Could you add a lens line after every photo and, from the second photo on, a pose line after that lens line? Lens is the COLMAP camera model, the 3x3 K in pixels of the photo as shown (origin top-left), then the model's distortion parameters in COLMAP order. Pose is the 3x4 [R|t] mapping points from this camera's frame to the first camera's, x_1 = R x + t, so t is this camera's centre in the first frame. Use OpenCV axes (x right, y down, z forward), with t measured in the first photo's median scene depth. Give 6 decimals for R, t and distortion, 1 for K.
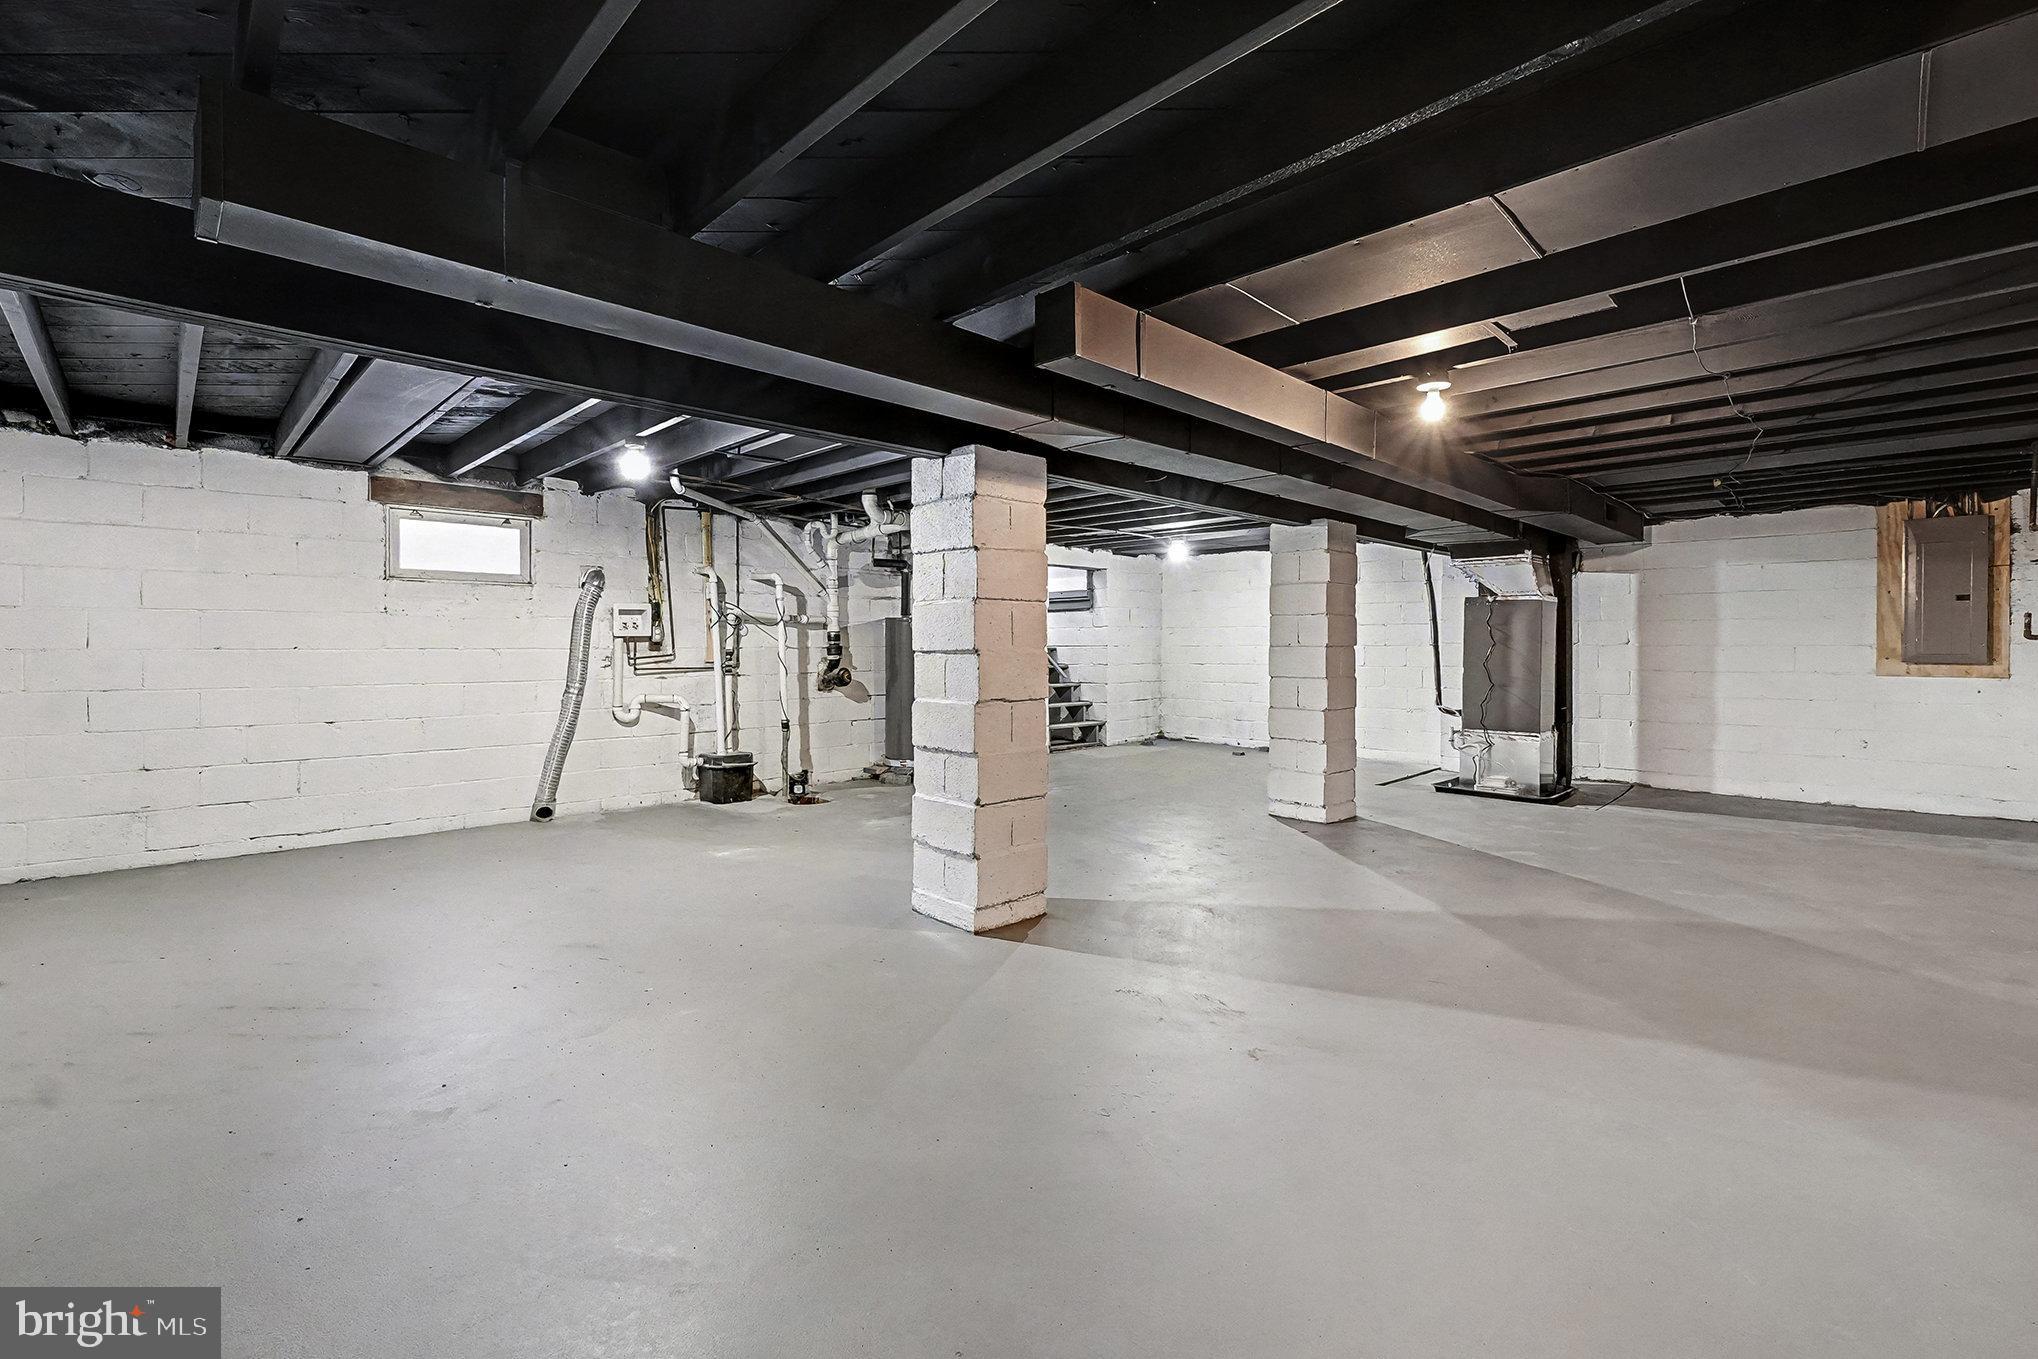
lens RADIAL K [[886.9, 0, 1019.0], [0, 886.9, 679.5], [0, 0, 1]] dist [-0.001565, -0.000186]
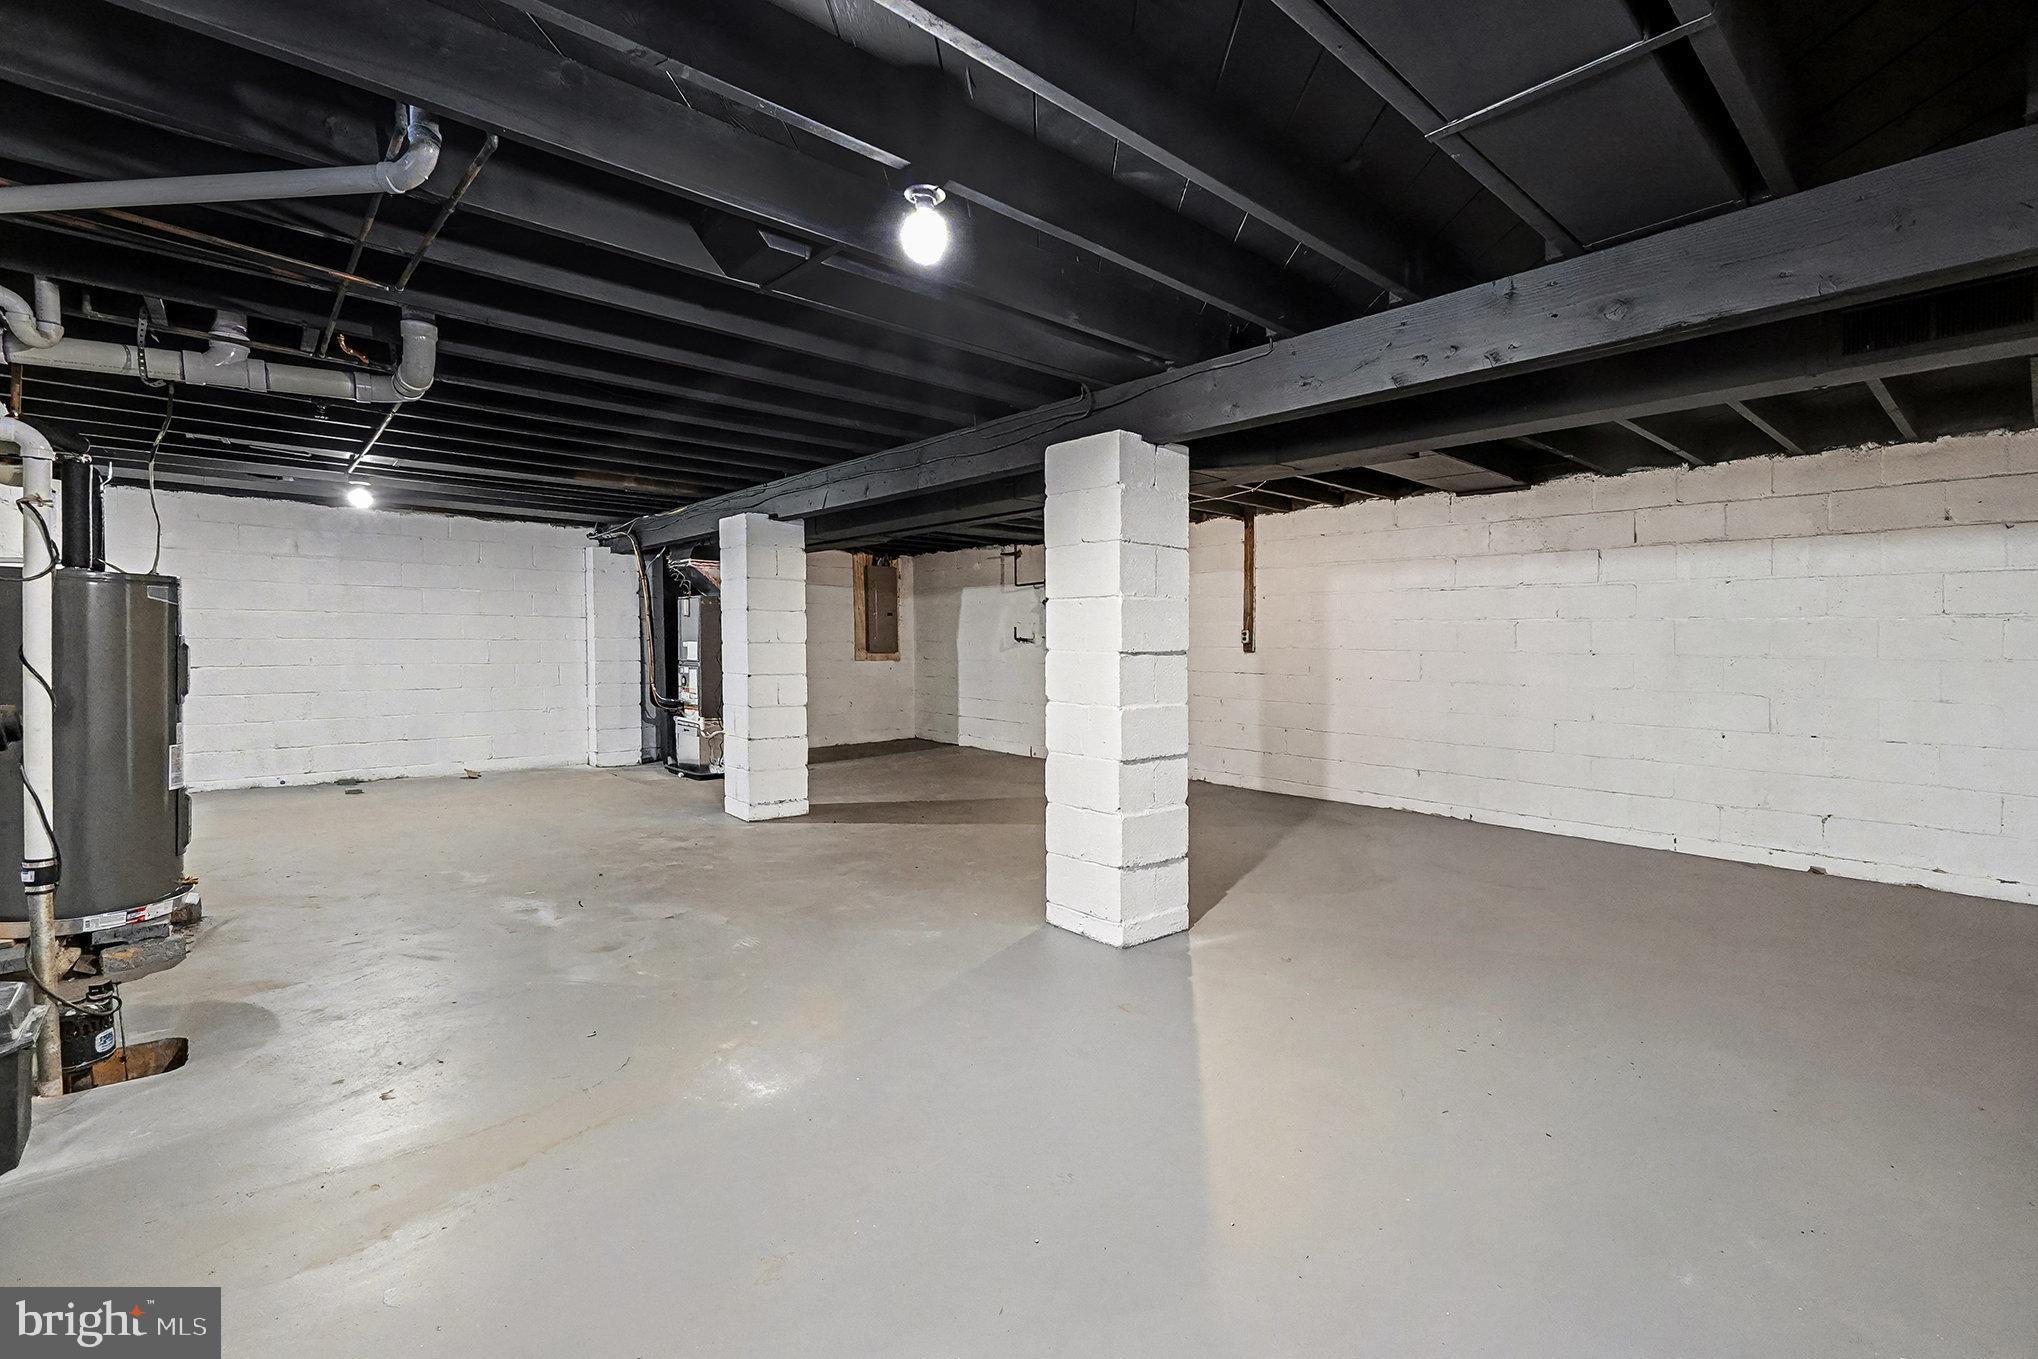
lens RADIAL K [[867.4, 0, 1013.8], [0, 867.4, 648.1], [0, 0, 1]] dist [-0.000593, -0.000031]
pose [[0.075105, -0.006950, 0.997151, -0.579625], [0.029893, 0.999542, 0.004715, -0.025763], [-0.996727, 0.029454, 0.075278, 0.613202]]
